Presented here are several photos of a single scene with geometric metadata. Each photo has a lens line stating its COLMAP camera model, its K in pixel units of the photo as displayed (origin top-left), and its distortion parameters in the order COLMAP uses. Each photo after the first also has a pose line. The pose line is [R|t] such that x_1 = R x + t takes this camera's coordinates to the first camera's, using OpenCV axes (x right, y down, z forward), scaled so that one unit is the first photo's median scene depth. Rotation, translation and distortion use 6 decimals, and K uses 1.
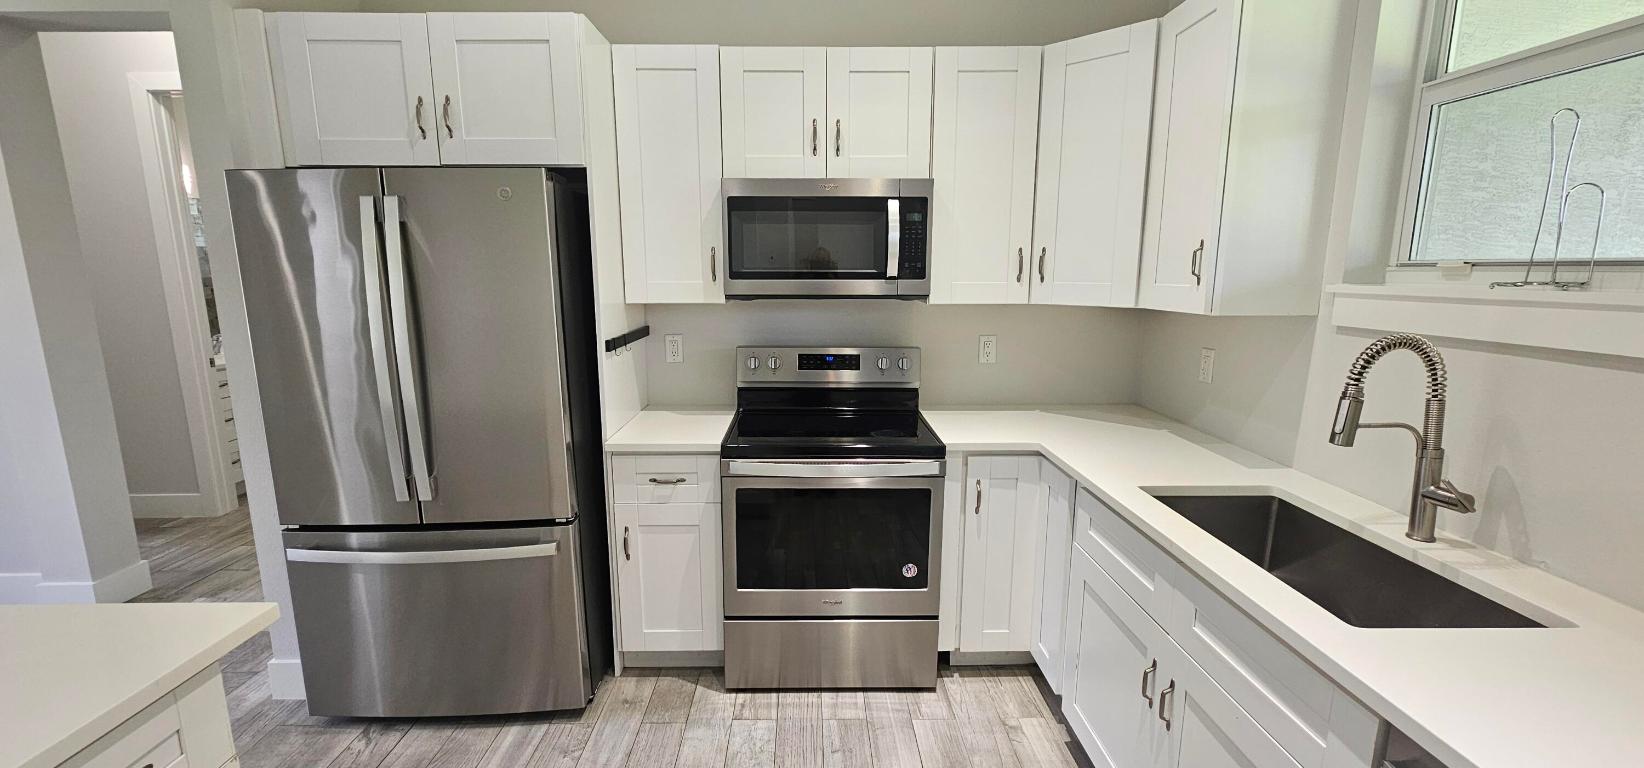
lens RADIAL K [[670.3, 0, 818.5], [0, 670.3, 391.0], [0, 0, 1]] dist [-0.003805, 0.001006]
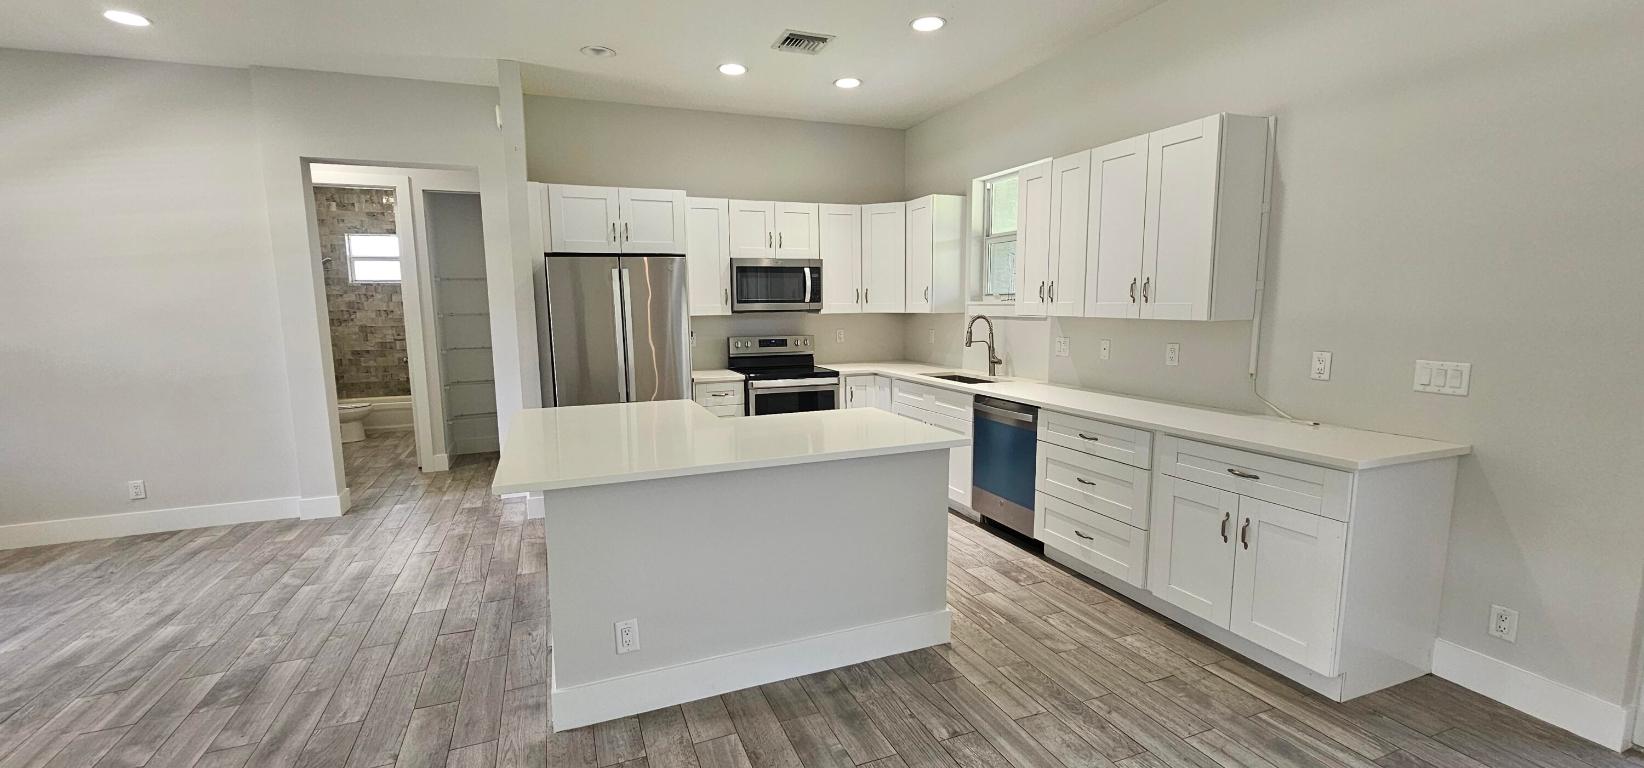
lens RADIAL K [[670.3, 0, 816.6], [0, 670.3, 391.4], [0, 0, 1]] dist [-0.003805, 0.001006]
pose [[0.934994, -0.056761, 0.350091, -0.693357], [0.073292, 0.996726, -0.034142, 0.218675], [-0.347007, 0.057581, 0.936093, -1.152278]]
